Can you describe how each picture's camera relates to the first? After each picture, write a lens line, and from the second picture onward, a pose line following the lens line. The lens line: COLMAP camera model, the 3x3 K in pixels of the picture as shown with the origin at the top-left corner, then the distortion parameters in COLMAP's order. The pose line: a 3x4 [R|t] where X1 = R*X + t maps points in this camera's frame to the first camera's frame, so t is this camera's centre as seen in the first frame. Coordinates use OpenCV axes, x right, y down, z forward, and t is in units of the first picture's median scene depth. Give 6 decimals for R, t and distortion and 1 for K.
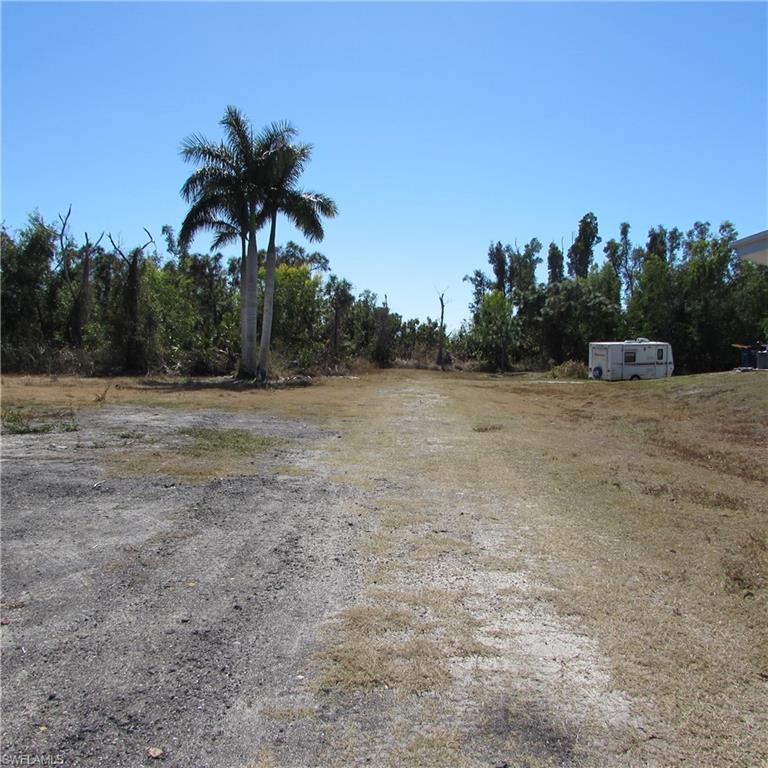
lens RADIAL K [[719.3, 0, 384.1], [0, 719.3, 379.9], [0, 0, 1]] dist [-0.041102, 0.000000]
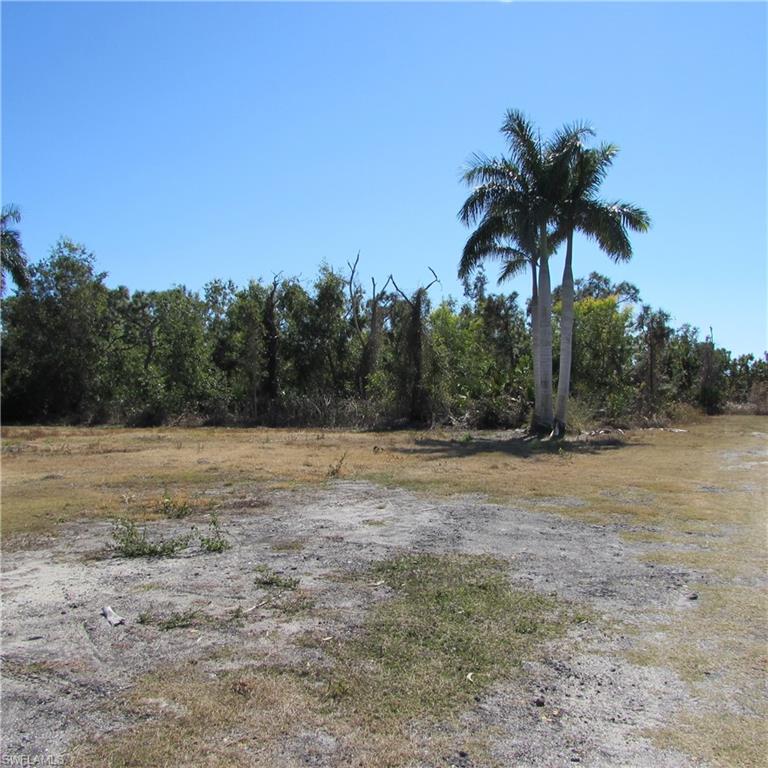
lens RADIAL K [[719.3, 0, 391.9], [0, 719.3, 370.0], [0, 0, 1]] dist [-0.041102, 0.000000]
pose [[0.916882, -0.034203, -0.397690, -0.015767], [0.004328, 0.997115, -0.075778, -0.010249], [0.399135, 0.067758, 0.914385, 0.145533]]
